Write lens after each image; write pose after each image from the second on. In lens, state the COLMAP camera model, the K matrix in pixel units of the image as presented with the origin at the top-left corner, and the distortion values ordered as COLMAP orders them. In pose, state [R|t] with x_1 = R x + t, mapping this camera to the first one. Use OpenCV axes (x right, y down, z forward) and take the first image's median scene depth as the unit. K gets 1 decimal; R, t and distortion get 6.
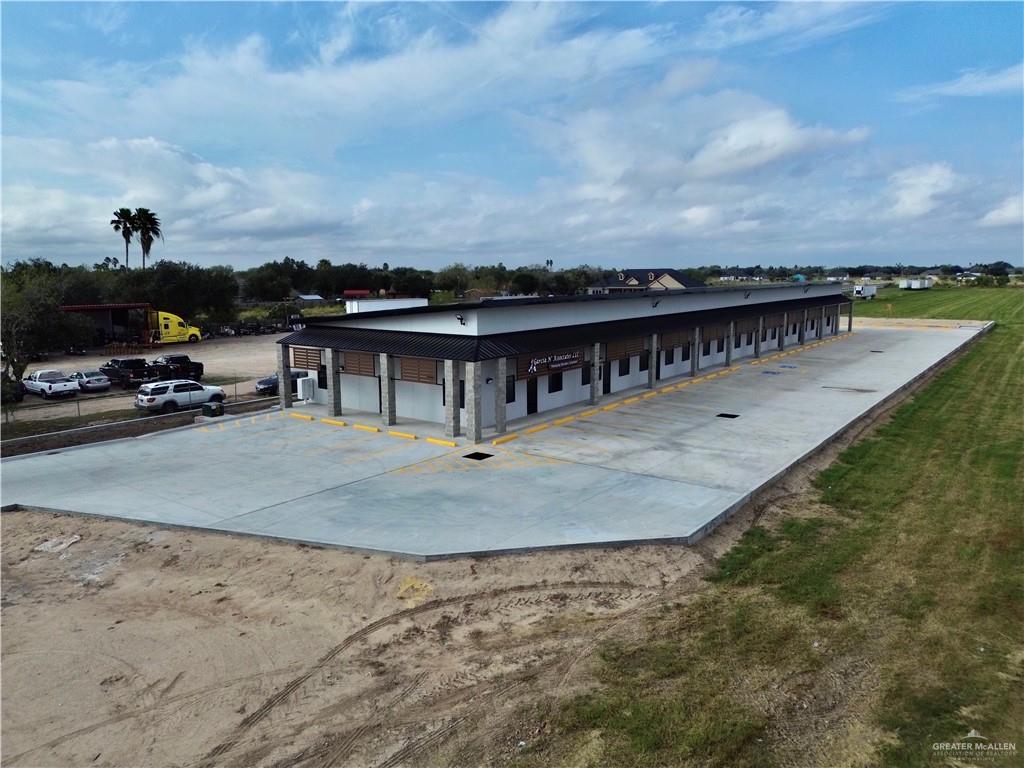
lens RADIAL K [[713.9, 0, 512.0], [0, 713.9, 384.0], [0, 0, 1]] dist [0.084207, -0.089990]
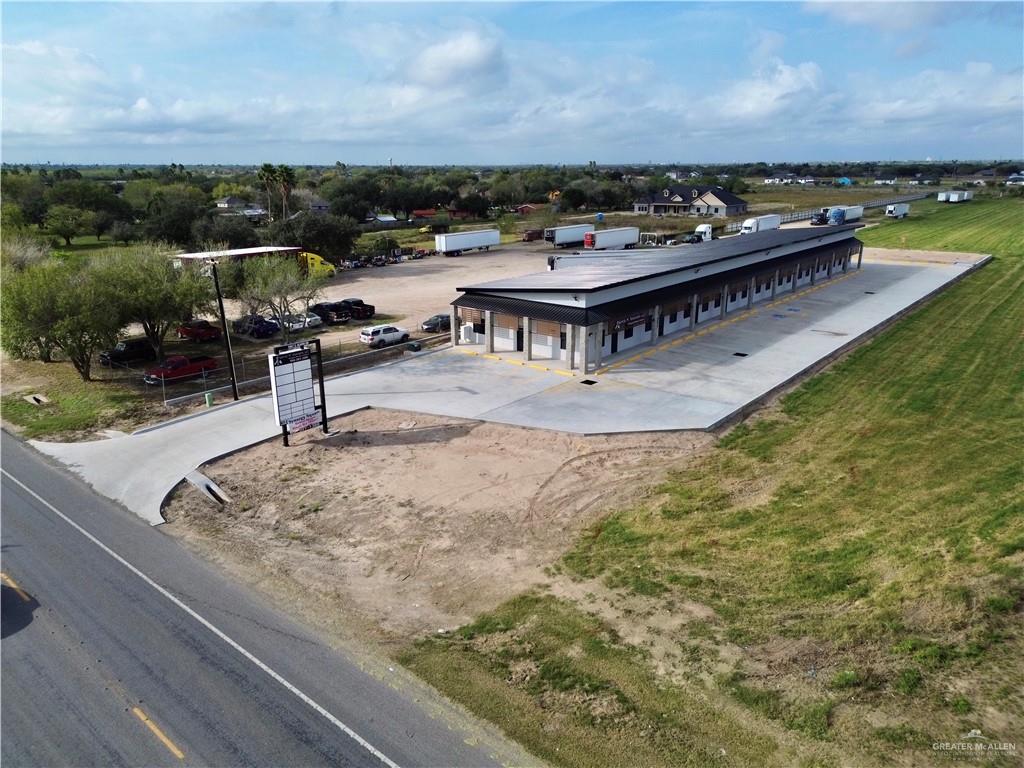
lens RADIAL K [[713.9, 0, 512.0], [0, 713.9, 384.0], [0, 0, 1]] dist [0.084207, -0.089990]
pose [[0.998825, 0.015204, -0.046006, -0.198754], [-0.008549, 0.989896, 0.141535, -0.178762], [0.047693, -0.140975, 0.988864, -0.939119]]
